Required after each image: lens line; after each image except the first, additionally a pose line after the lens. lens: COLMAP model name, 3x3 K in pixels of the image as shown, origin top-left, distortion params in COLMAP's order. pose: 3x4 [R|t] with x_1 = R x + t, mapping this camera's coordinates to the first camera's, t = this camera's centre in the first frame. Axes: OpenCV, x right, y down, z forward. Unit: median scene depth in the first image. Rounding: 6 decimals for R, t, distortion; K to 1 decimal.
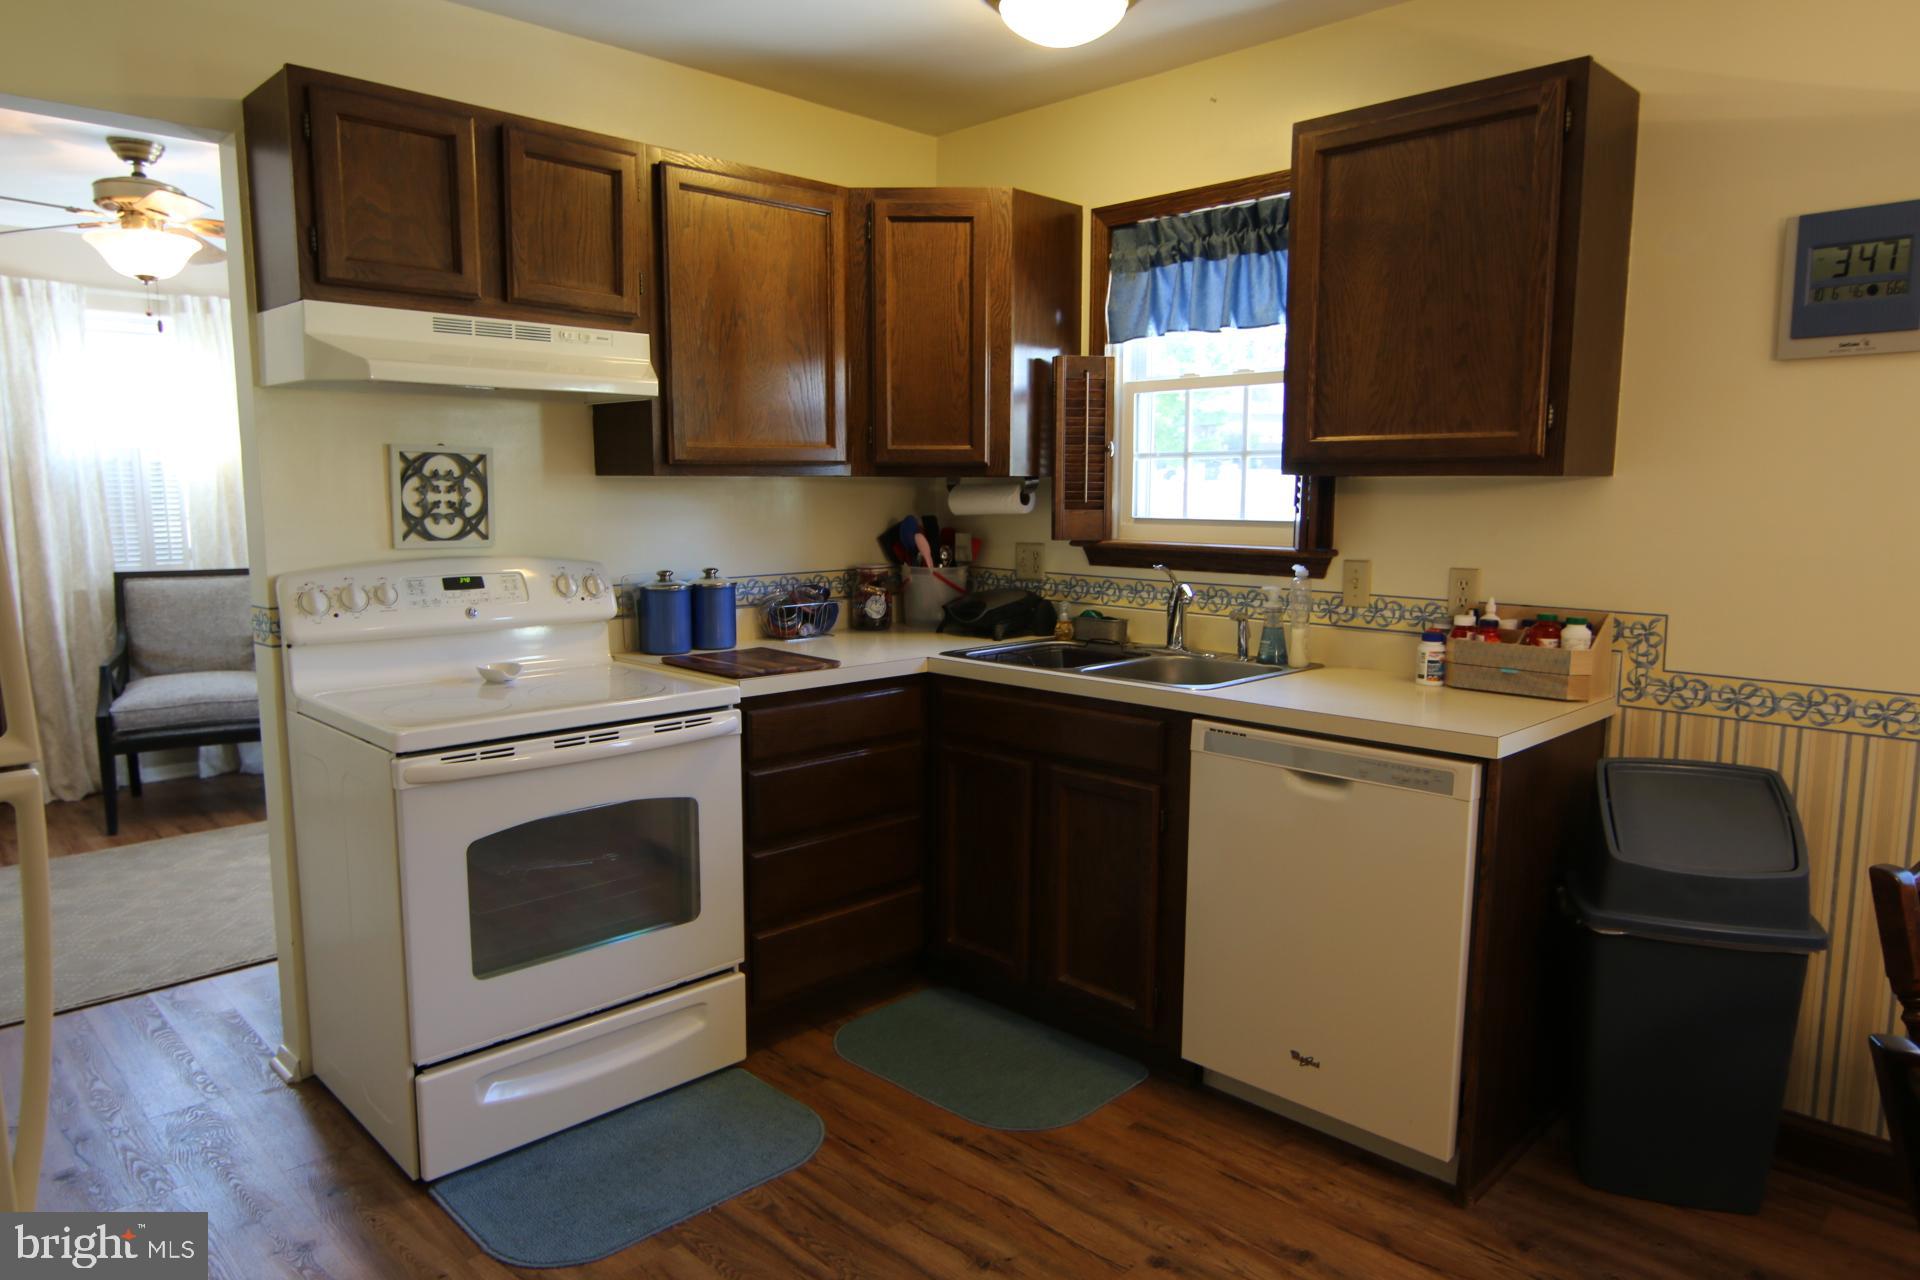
lens RADIAL K [[1219.5, 0, 950.0], [0, 1219.5, 651.4], [0, 0, 1]] dist [-0.013797, 0.002958]
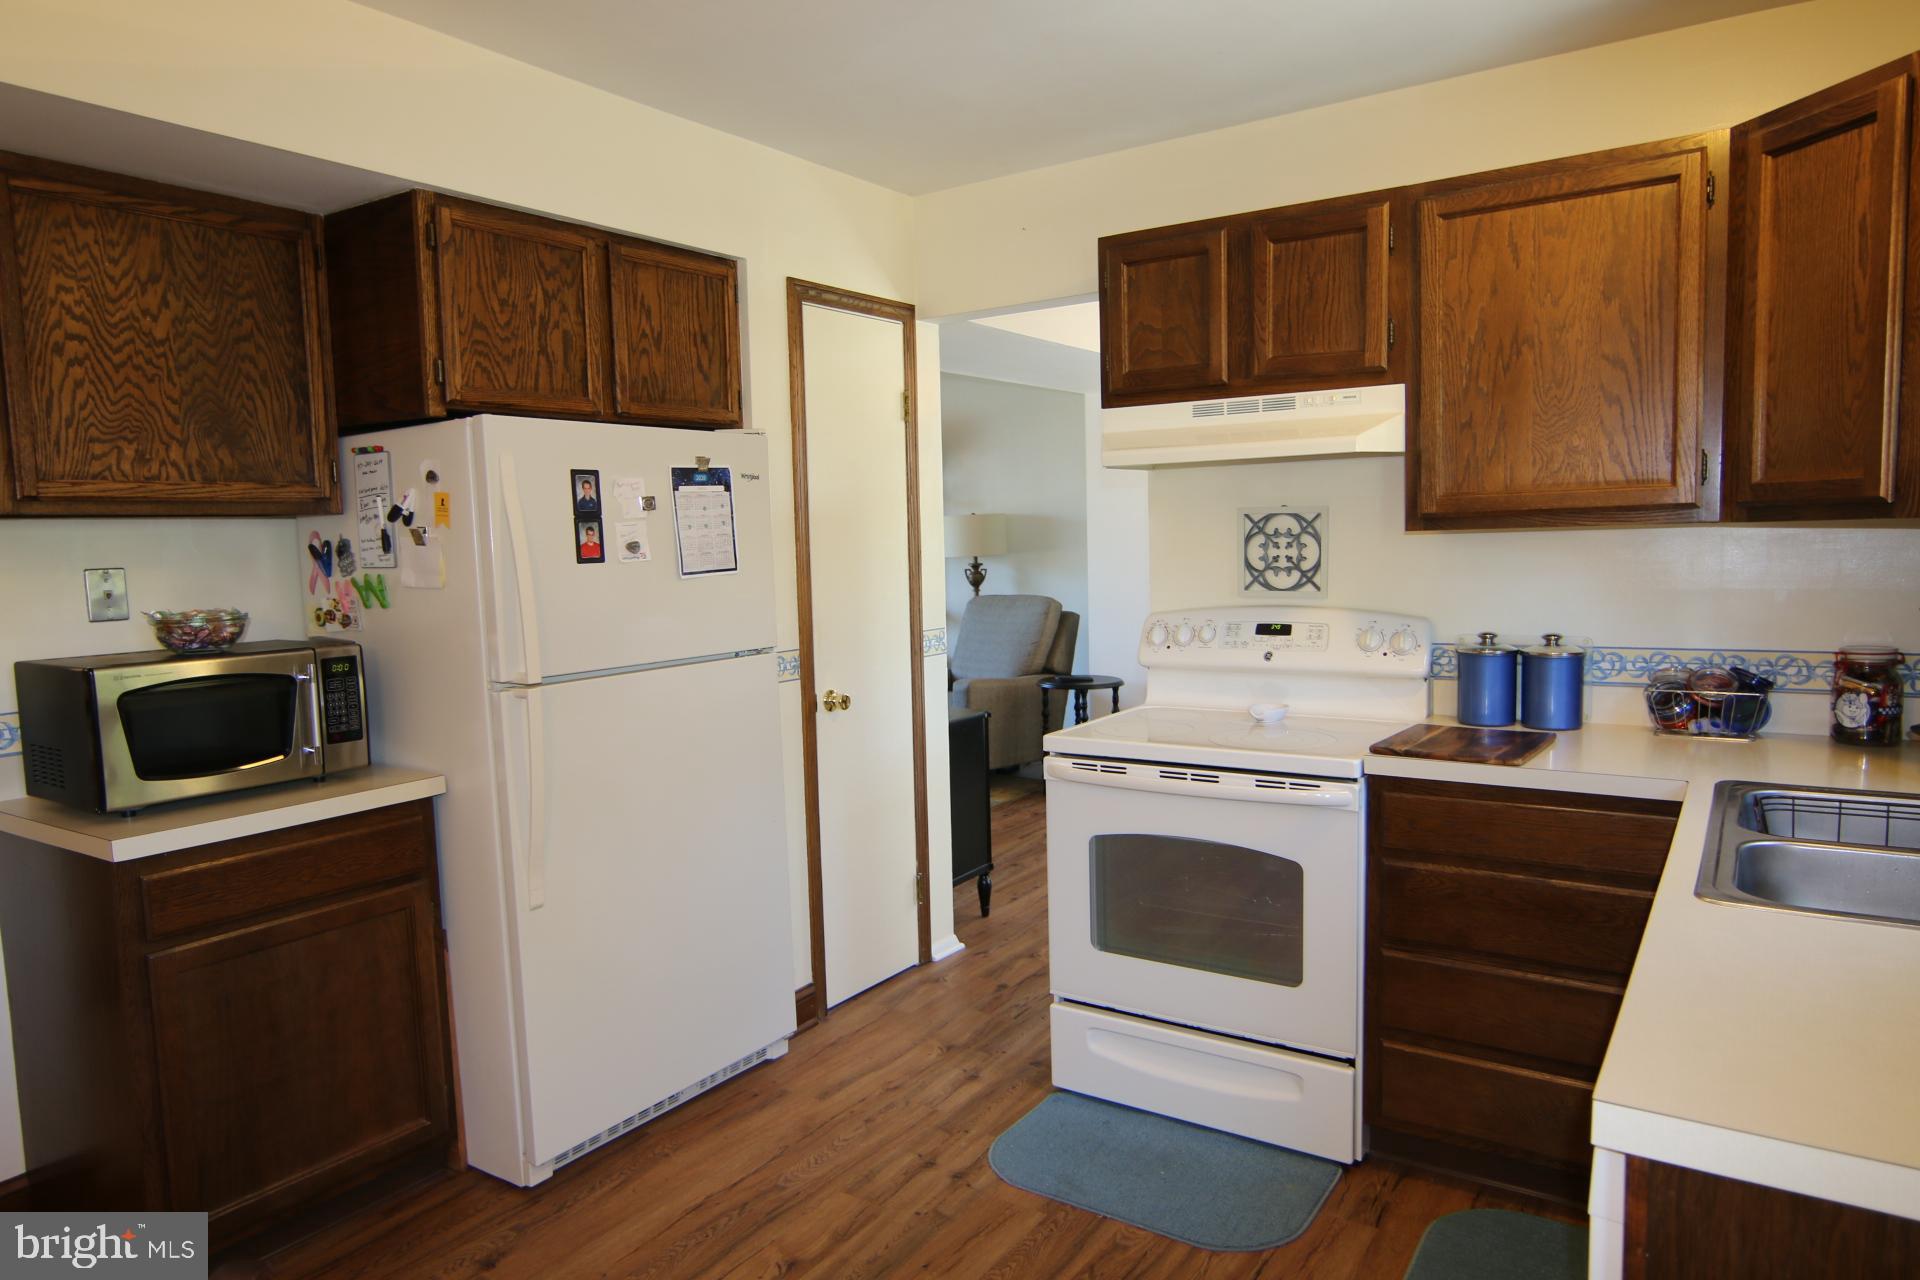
lens RADIAL K [[1219.5, 0, 952.5], [0, 1219.5, 650.5], [0, 0, 1]] dist [-0.013797, 0.002958]
pose [[0.199626, 0.085712, -0.976116, 0.638168], [-0.103474, 0.992441, 0.065984, -0.080494], [0.974394, 0.087830, 0.206986, 0.483726]]
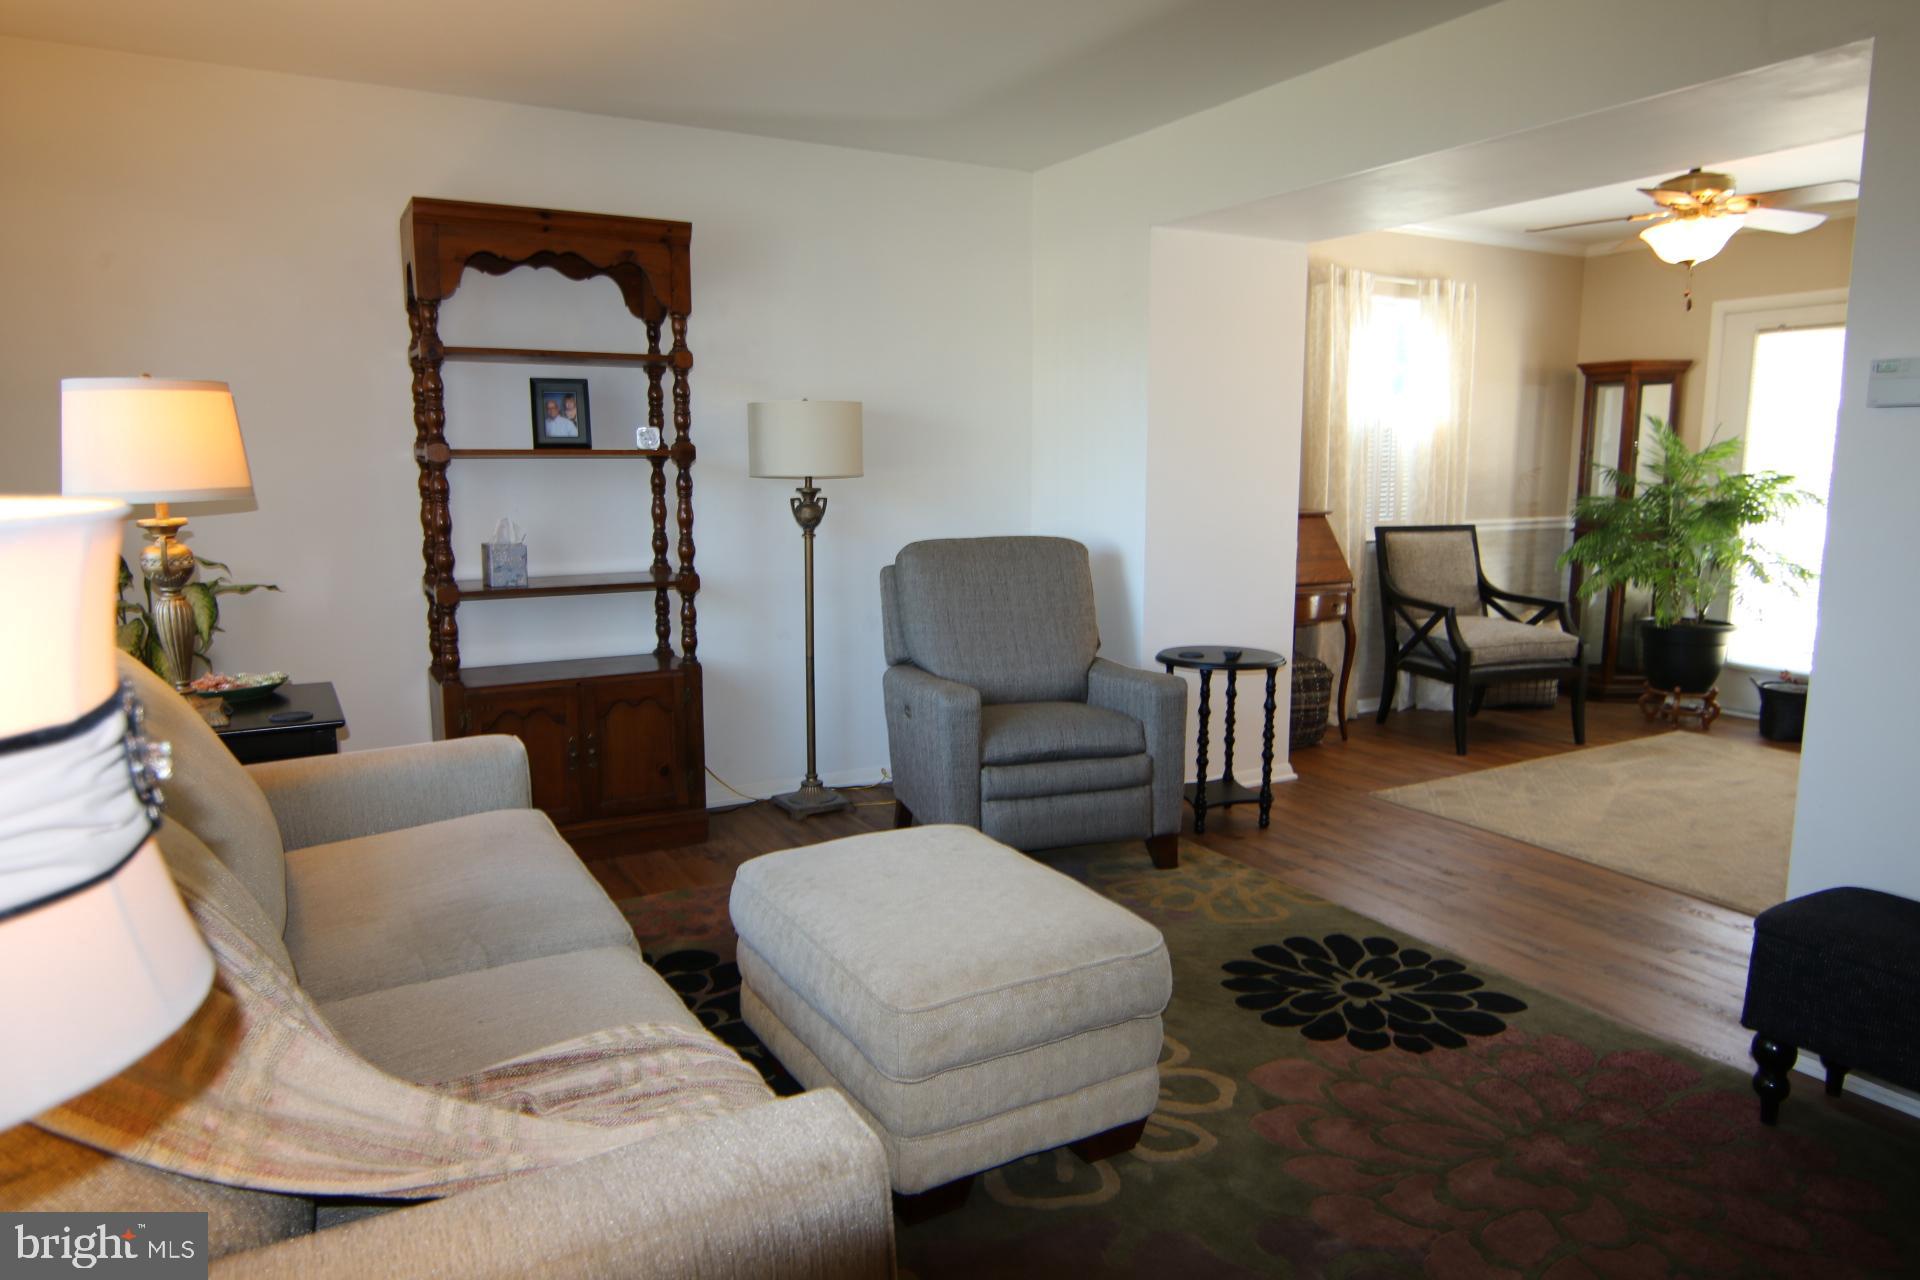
lens RADIAL K [[1219.5, 0, 955.6], [0, 1219.5, 653.2], [0, 0, 1]] dist [-0.013797, 0.002958]
pose [[0.965839, 0.035595, -0.256687, -0.602982], [-0.029258, 0.999166, 0.028467, 0.025479], [0.257486, -0.019985, 0.966075, -0.164359]]
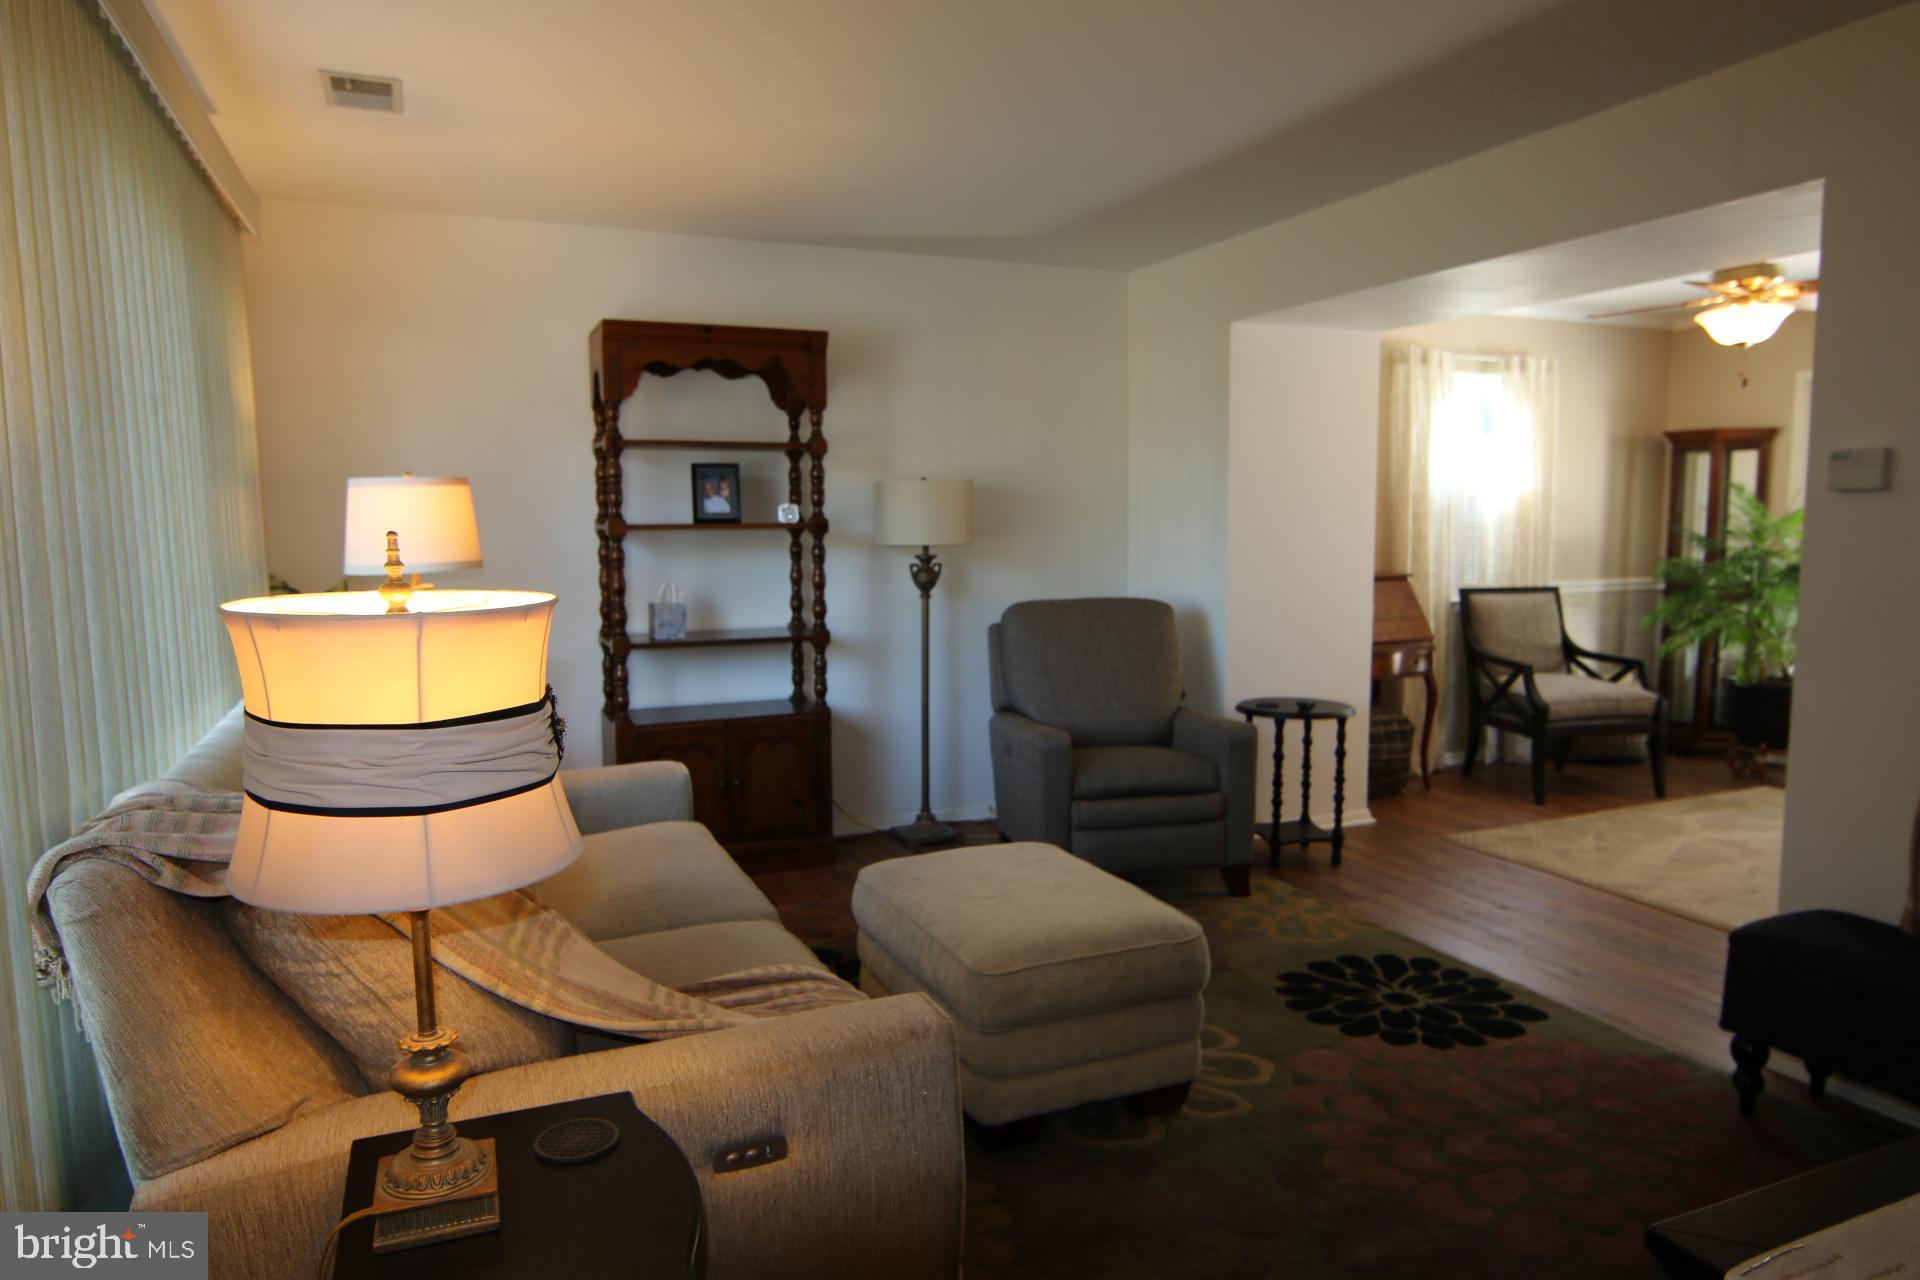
lens RADIAL K [[1219.5, 0, 955.1], [0, 1219.5, 652.7], [0, 0, 1]] dist [-0.013797, 0.002958]
pose [[0.934539, 0.029771, -0.354613, -0.567250], [-0.037449, 0.999189, -0.014808, 0.027752], [0.353884, 0.027119, 0.934896, -0.239711]]
